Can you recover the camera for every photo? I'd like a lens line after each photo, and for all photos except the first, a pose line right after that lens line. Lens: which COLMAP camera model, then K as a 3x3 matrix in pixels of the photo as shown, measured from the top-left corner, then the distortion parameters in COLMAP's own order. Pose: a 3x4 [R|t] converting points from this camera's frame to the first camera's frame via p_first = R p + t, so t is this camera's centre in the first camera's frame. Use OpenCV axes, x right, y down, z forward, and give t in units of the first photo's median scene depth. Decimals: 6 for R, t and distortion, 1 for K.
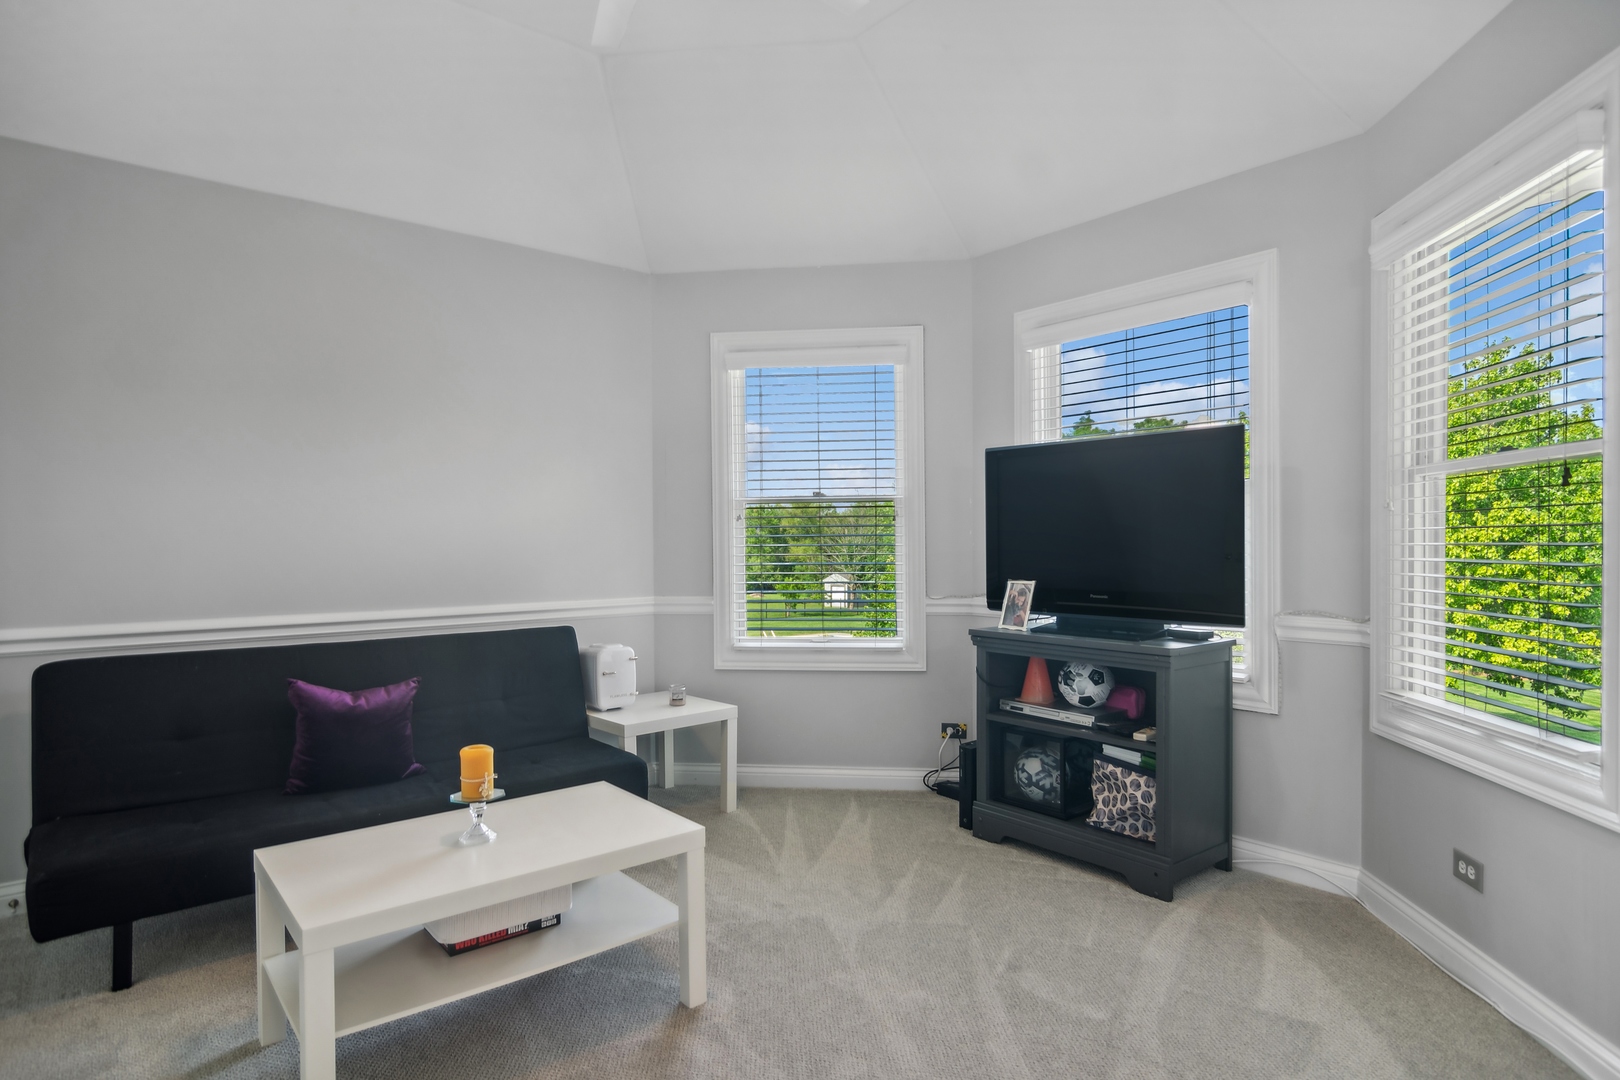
lens RADIAL K [[884.3, 0, 810.0], [0, 884.3, 540.0], [0, 0, 1]] dist [-0.000410, 0.000485]
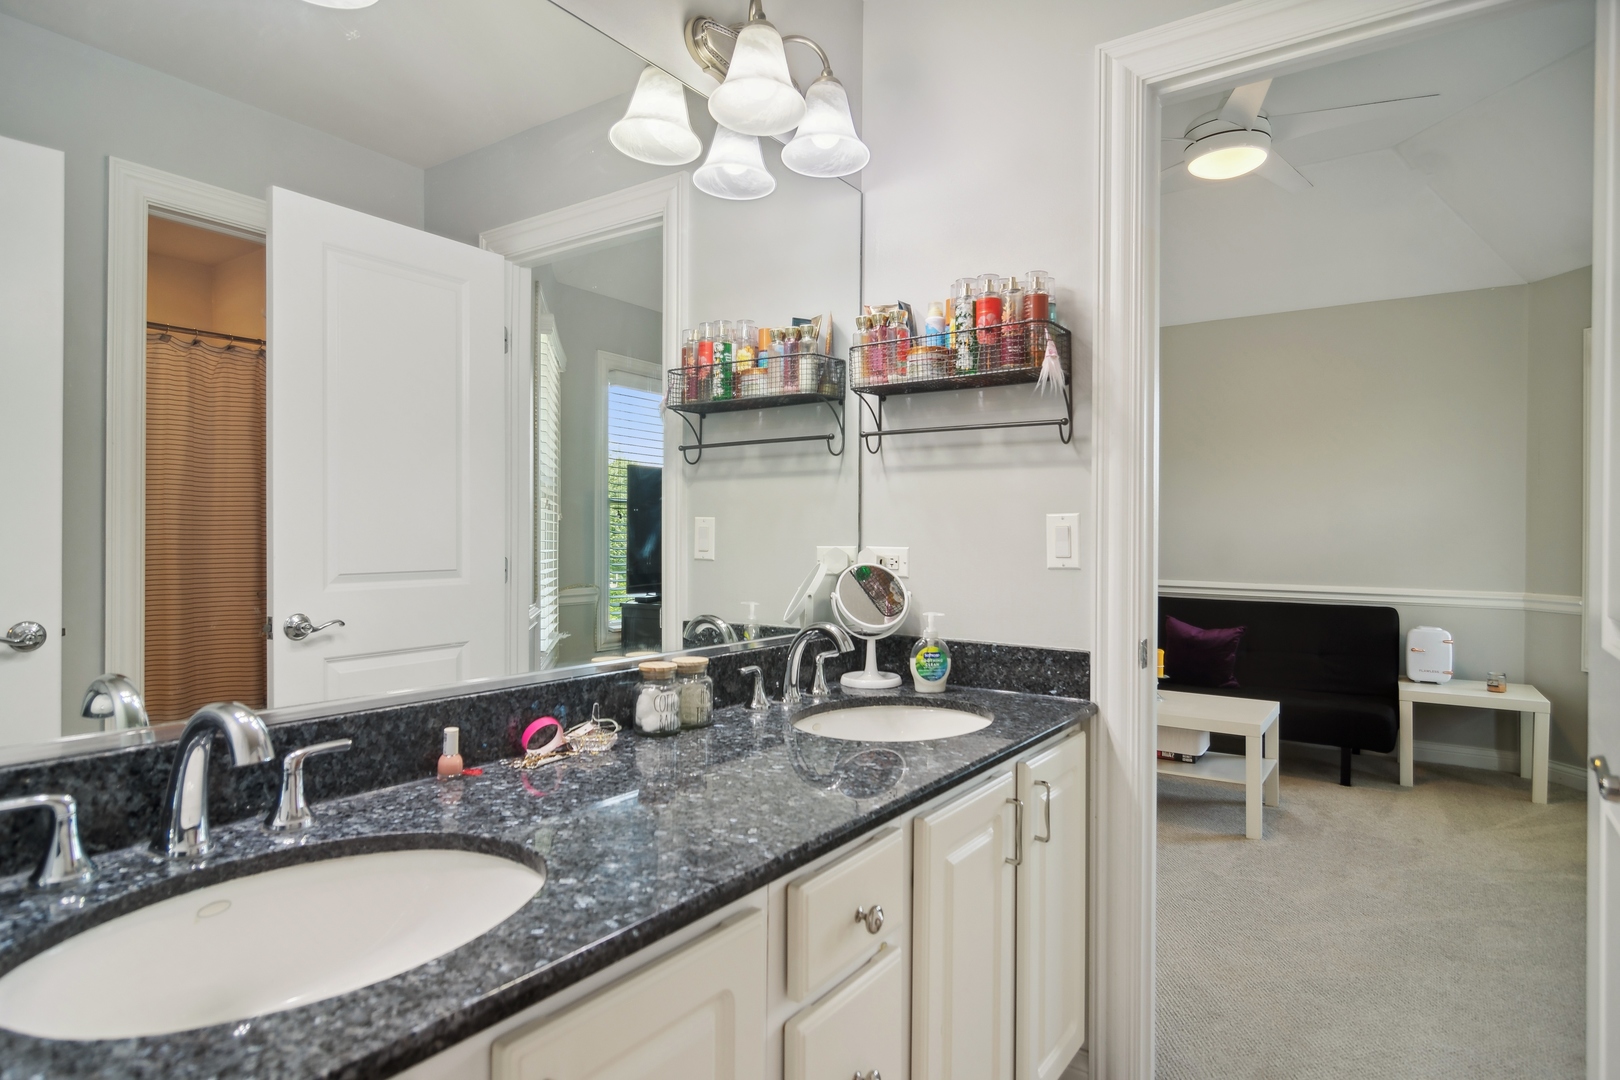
lens RADIAL K [[884.3, 0, 810.0], [0, 884.3, 540.0], [0, 0, 1]] dist [-0.000410, 0.000485]
pose [[0.262154, 0.014720, -0.964914, 0.711783], [-0.011013, 0.999864, 0.012261, -0.001140], [0.964963, 0.007412, 0.262281, -0.092921]]
